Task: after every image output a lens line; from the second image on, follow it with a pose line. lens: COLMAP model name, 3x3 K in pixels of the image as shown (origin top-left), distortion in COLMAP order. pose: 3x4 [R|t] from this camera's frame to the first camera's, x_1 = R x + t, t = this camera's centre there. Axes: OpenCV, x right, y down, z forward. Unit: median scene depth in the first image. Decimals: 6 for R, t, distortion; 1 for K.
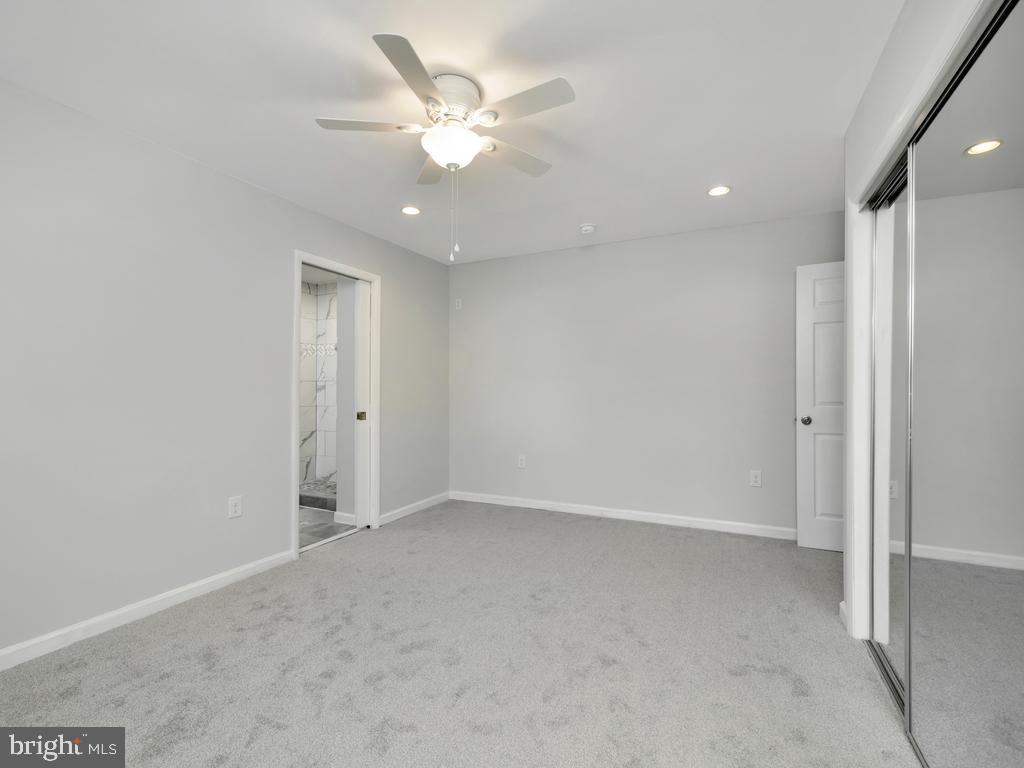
lens RADIAL K [[456.5, 0, 510.7], [0, 456.5, 387.9], [0, 0, 1]] dist [0.000340, 0.000086]
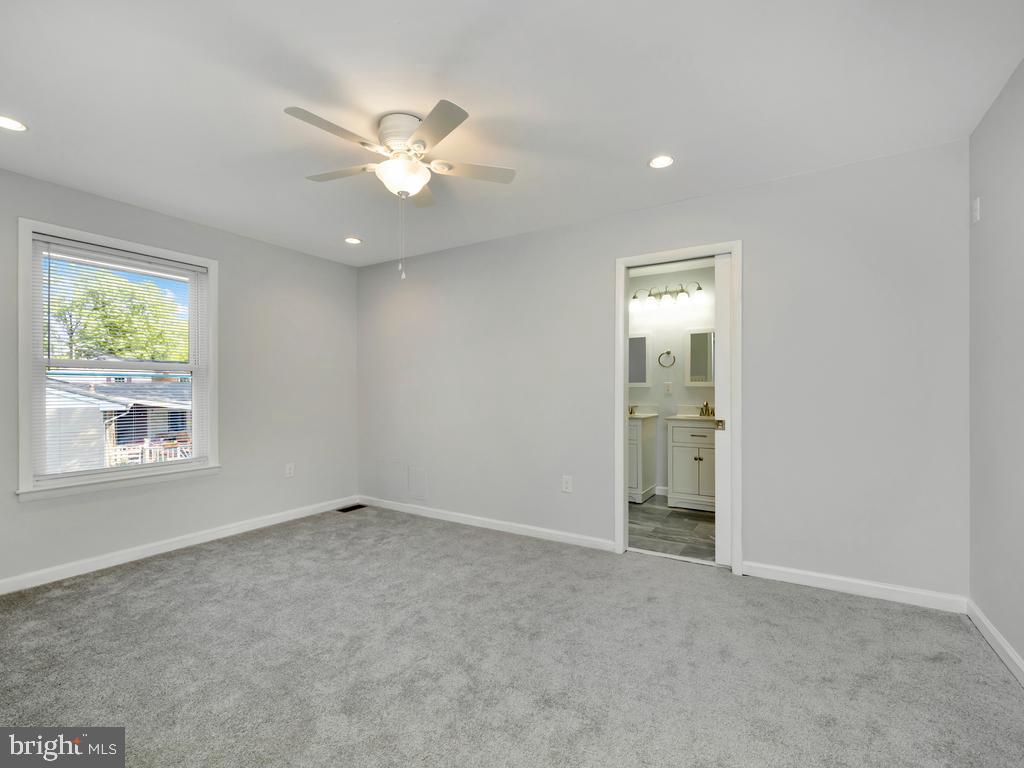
lens RADIAL K [[456.5, 0, 510.7], [0, 456.5, 387.9], [0, 0, 1]] dist [0.000340, 0.000086]
pose [[-0.081079, -0.001454, -0.996707, 0.581711], [0.008792, 0.999959, -0.002174, -0.005234], [0.996669, -0.008940, -0.081063, 0.814657]]
